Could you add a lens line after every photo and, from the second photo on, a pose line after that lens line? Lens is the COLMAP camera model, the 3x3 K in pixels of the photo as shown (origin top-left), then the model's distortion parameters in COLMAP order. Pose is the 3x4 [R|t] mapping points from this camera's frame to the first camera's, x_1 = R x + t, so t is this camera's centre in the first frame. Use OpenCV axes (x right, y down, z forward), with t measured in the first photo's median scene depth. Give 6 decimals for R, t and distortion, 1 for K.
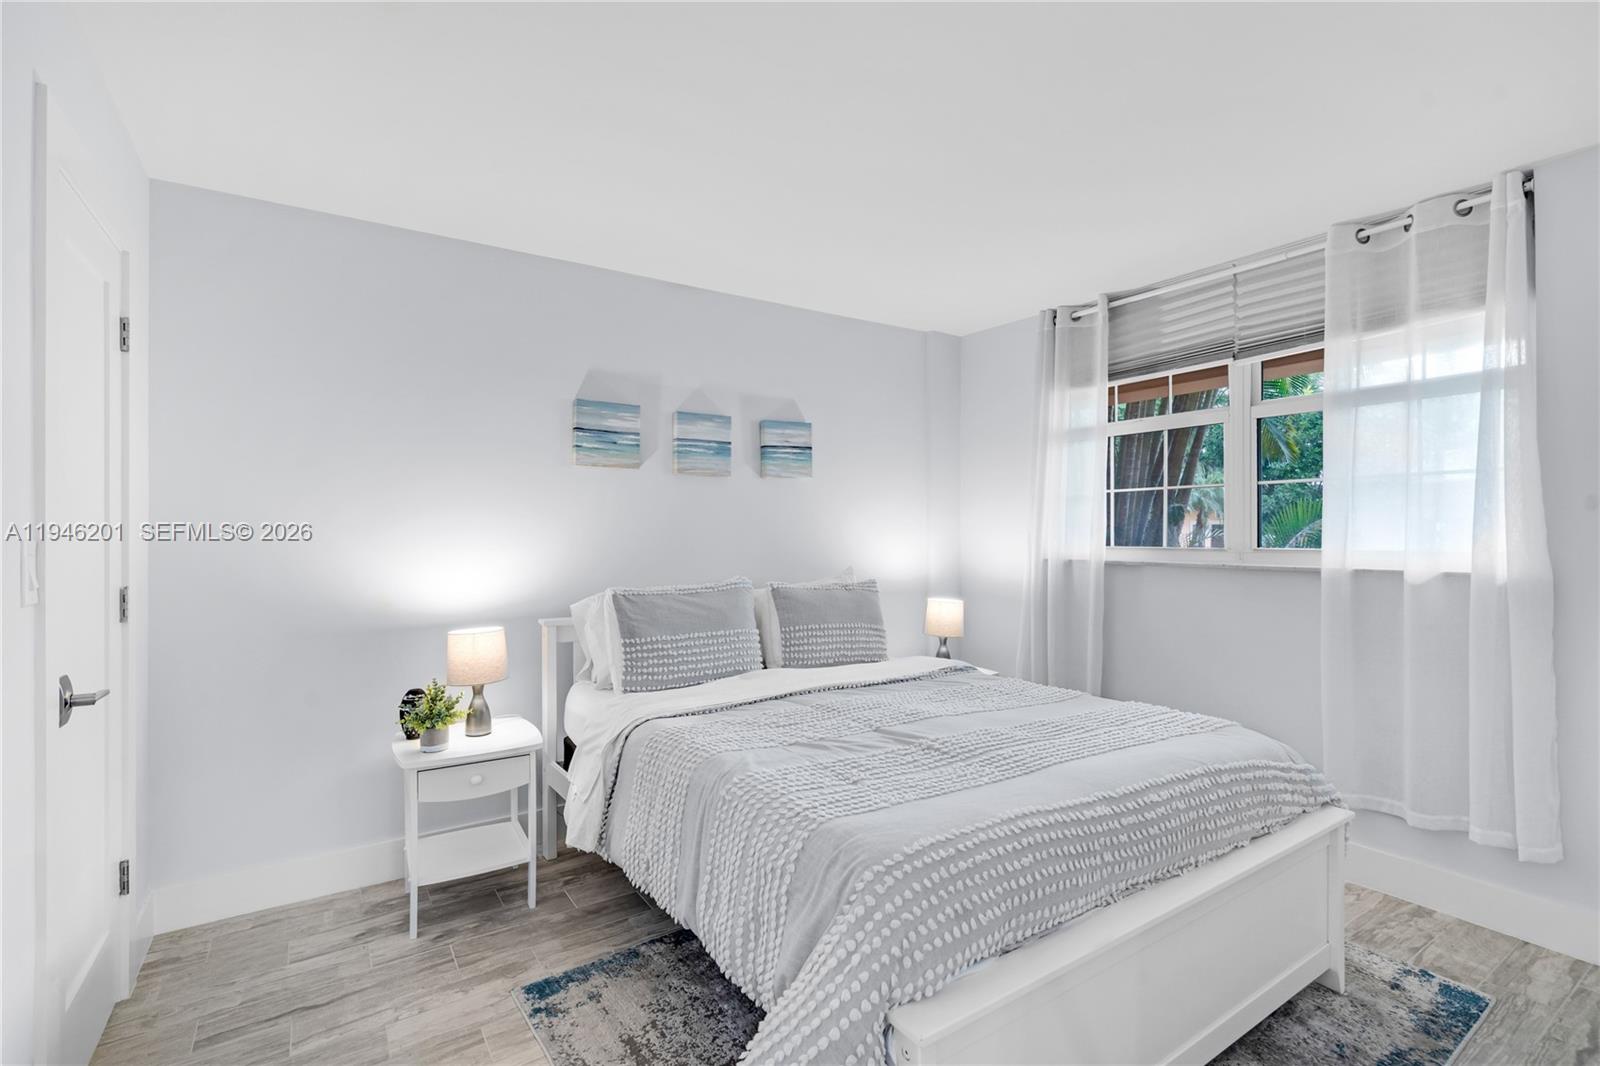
lens RADIAL K [[732.2, 0, 800.0], [0, 732.2, 533.0], [0, 0, 1]] dist [0.000432, 0.000273]
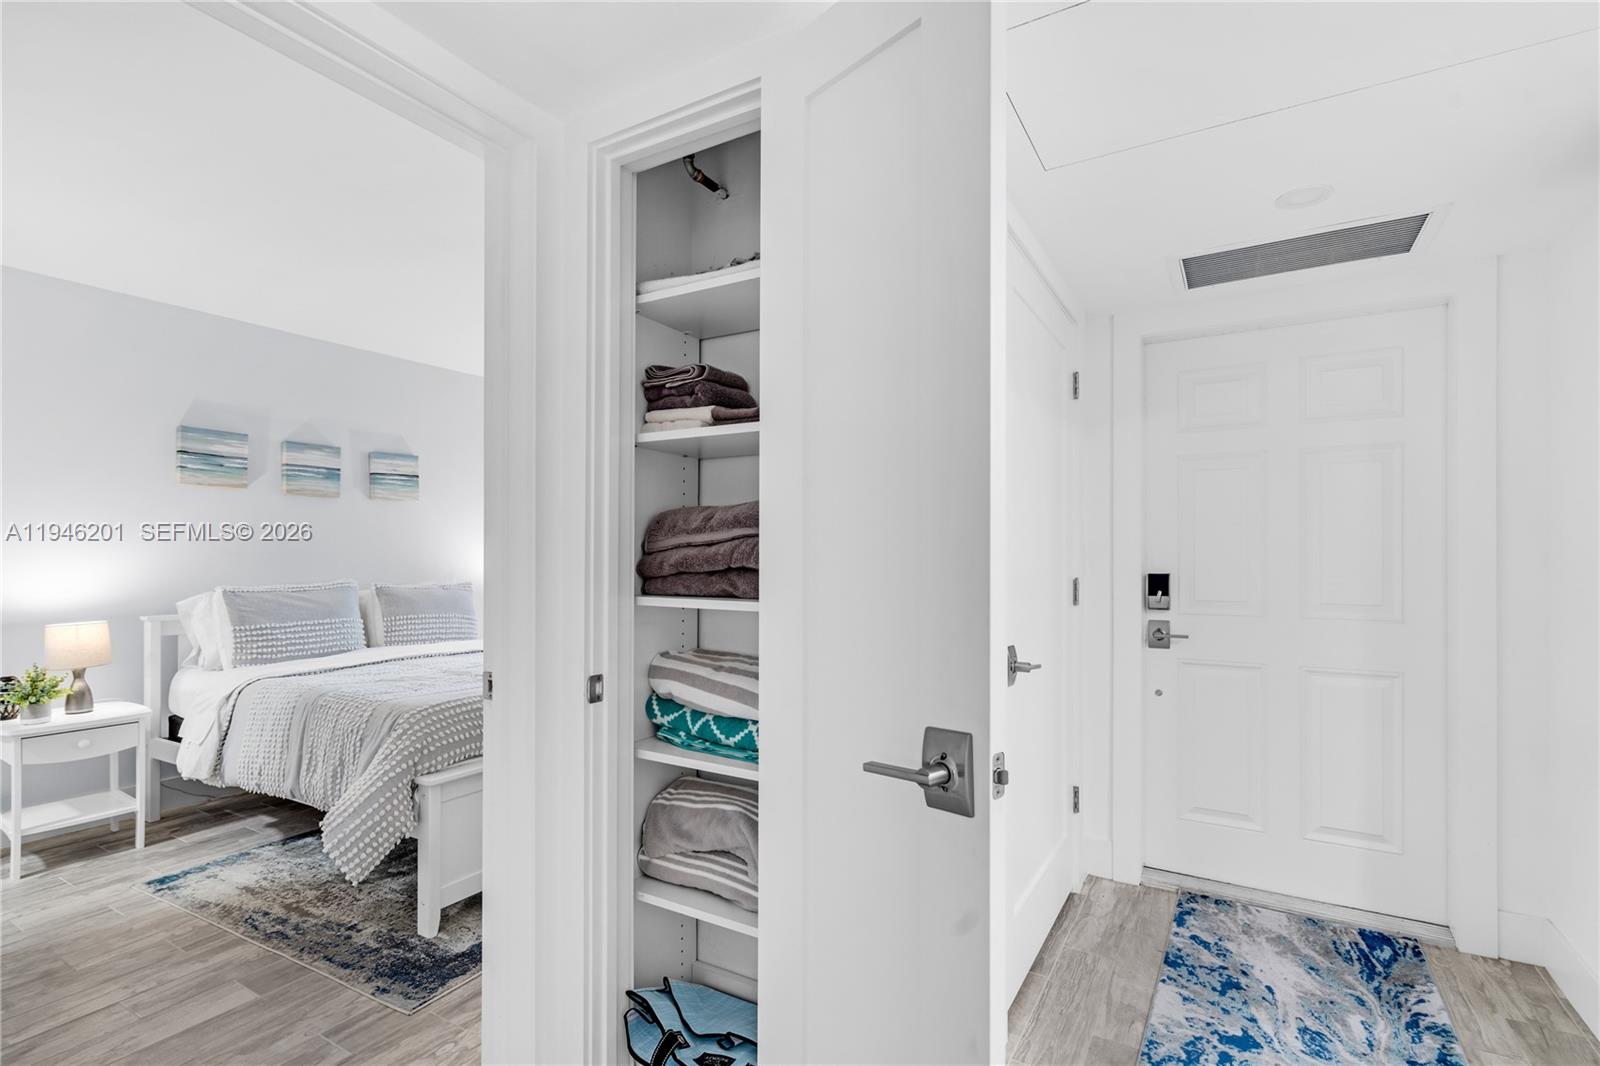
lens RADIAL K [[737.3, 0, 803.7], [0, 737.3, 555.3], [0, 0, 1]] dist [-0.000063, 0.000279]
pose [[0.902417, 0.001762, 0.430860, 0.092702], [-0.000089, 0.999992, -0.003902, 0.028900], [-0.430863, 0.003483, 0.902410, -0.545621]]
